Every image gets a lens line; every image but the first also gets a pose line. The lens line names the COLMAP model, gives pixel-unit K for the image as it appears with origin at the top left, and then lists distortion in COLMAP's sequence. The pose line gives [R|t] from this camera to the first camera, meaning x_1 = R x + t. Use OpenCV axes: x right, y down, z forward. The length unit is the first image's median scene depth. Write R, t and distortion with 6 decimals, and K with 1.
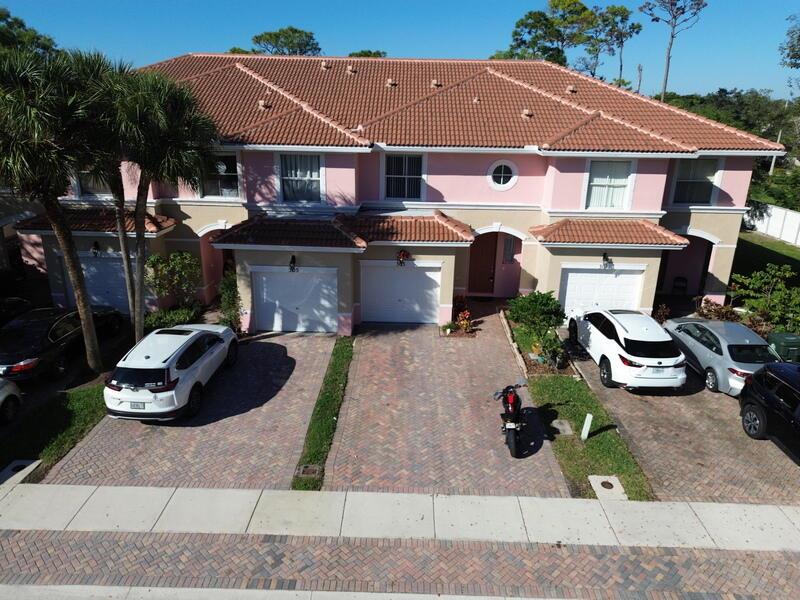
lens RADIAL K [[564.6, 0, 400.0], [0, 564.6, 300.0], [0, 0, 1]] dist [0.087969, -0.115060]
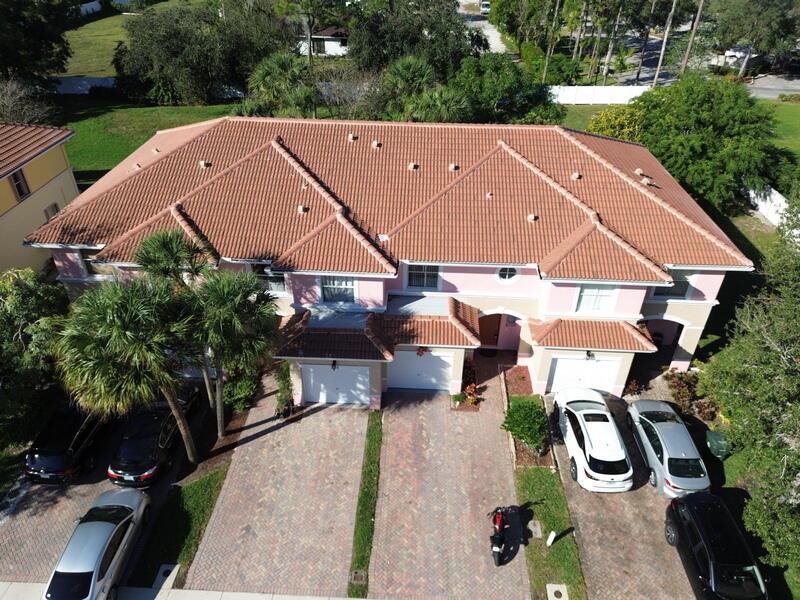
lens RADIAL K [[564.6, 0, 400.0], [0, 564.6, 300.0], [0, 0, 1]] dist [0.087969, -0.115060]
pose [[0.999614, 0.010330, -0.025787, -0.012761], [-0.003047, 0.963459, 0.267840, -0.534505], [0.027611, -0.267658, 0.963118, -0.162645]]
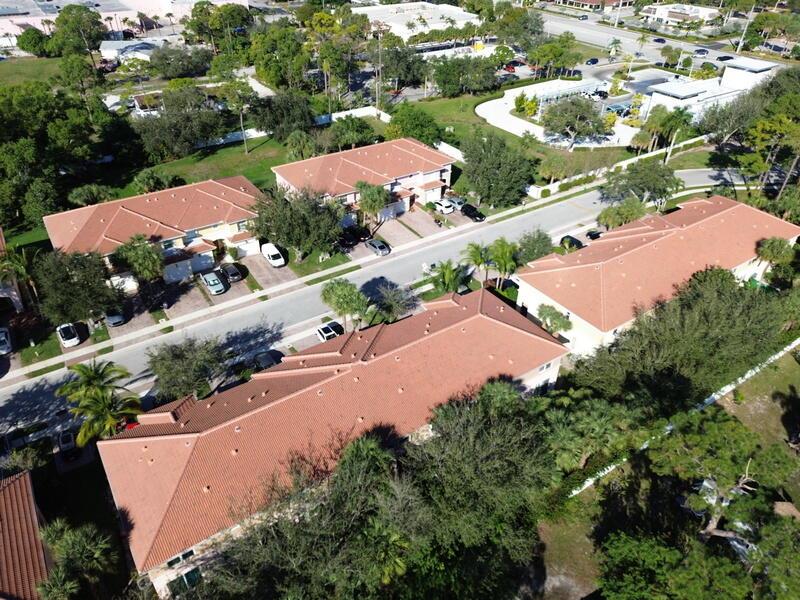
lens RADIAL K [[564.6, 0, 400.0], [0, 564.6, 300.0], [0, 0, 1]] dist [0.087969, -0.115060]
pose [[0.813180, -0.336293, 0.475021, -2.799183], [0.179324, 0.921234, 0.345211, -1.029794], [-0.553698, -0.195536, 0.809435, -3.355435]]
